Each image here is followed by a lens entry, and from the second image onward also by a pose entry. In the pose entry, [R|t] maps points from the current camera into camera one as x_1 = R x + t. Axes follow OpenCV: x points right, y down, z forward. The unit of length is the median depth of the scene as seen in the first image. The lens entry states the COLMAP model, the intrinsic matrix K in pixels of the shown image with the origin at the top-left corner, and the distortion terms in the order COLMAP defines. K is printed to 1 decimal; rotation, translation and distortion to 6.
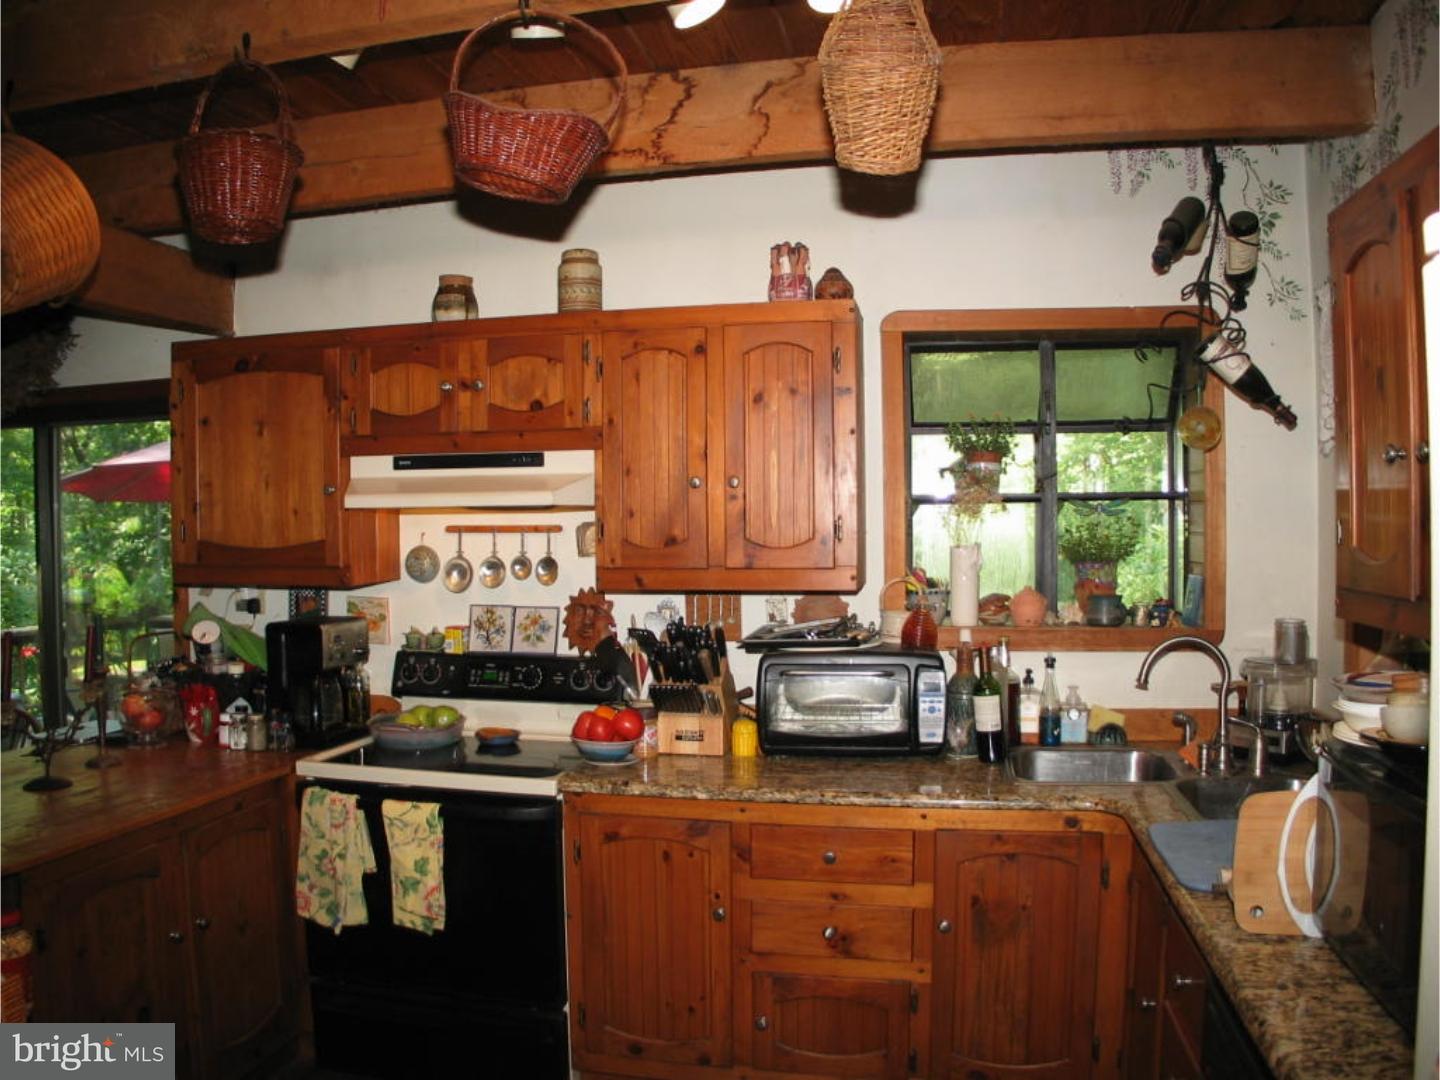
lens RADIAL K [[1196.2, 0, 717.1], [0, 1196.2, 532.4], [0, 0, 1]] dist [-0.094185, 0.001204]
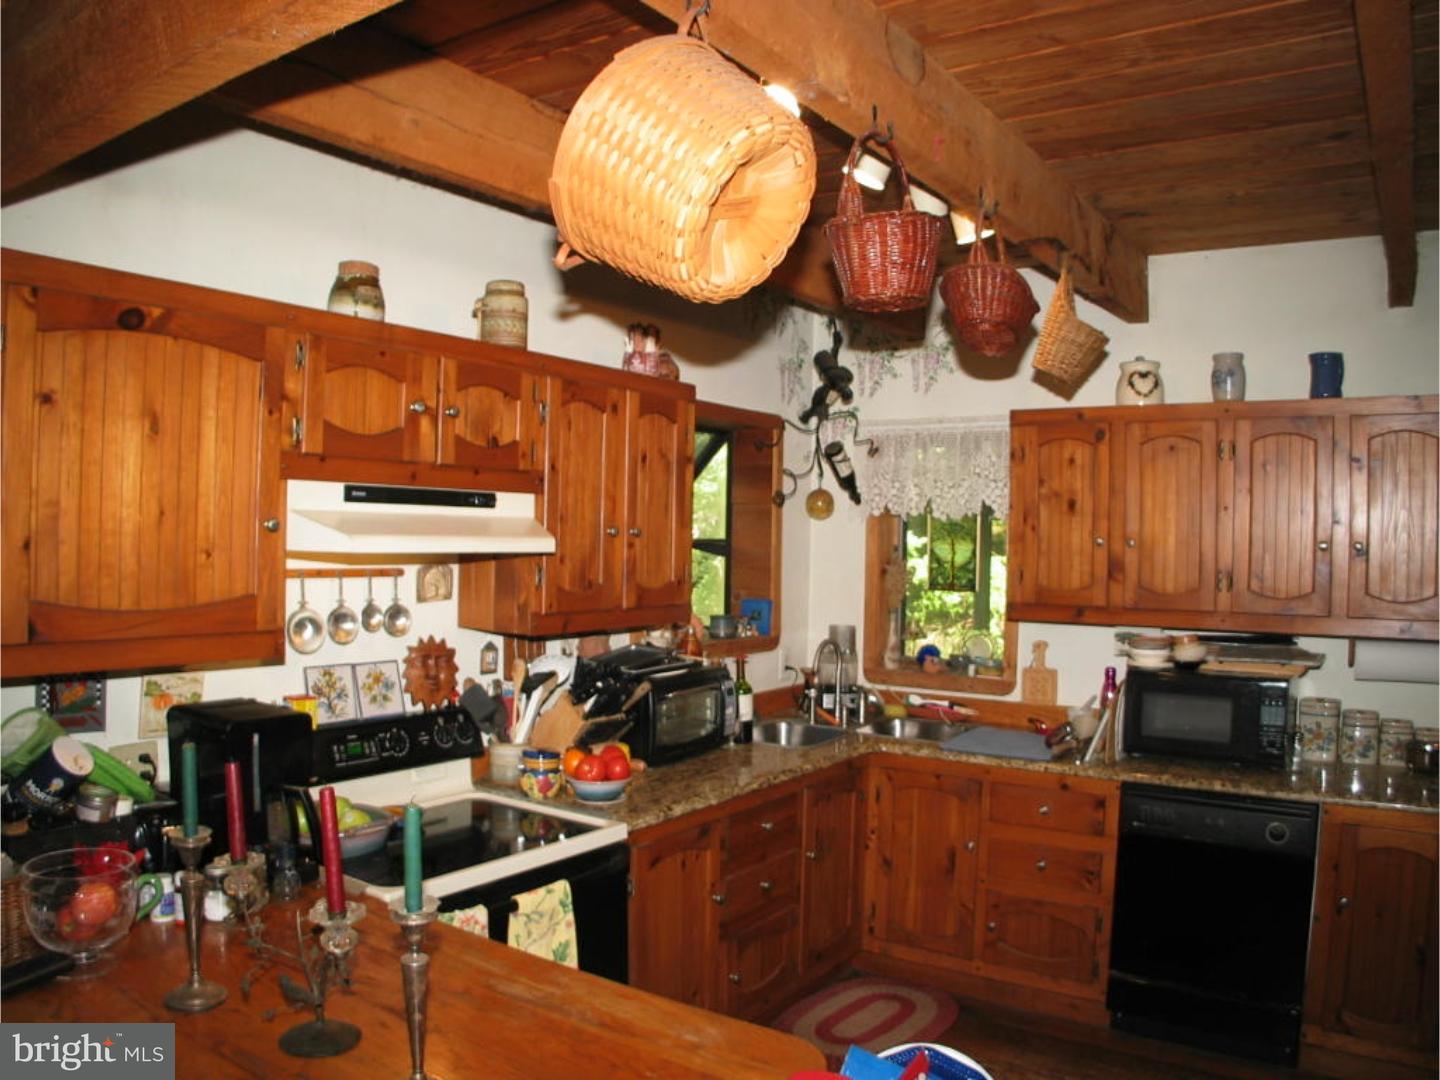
lens RADIAL K [[1196.2, 0, 716.7], [0, 1196.2, 544.8], [0, 0, 1]] dist [-0.094185, 0.001204]
pose [[0.315980, 0.003394, 0.948760, -0.895720], [-0.023991, 0.999702, 0.004414, -0.032411], [-0.948462, -0.024156, 0.315968, 0.502024]]
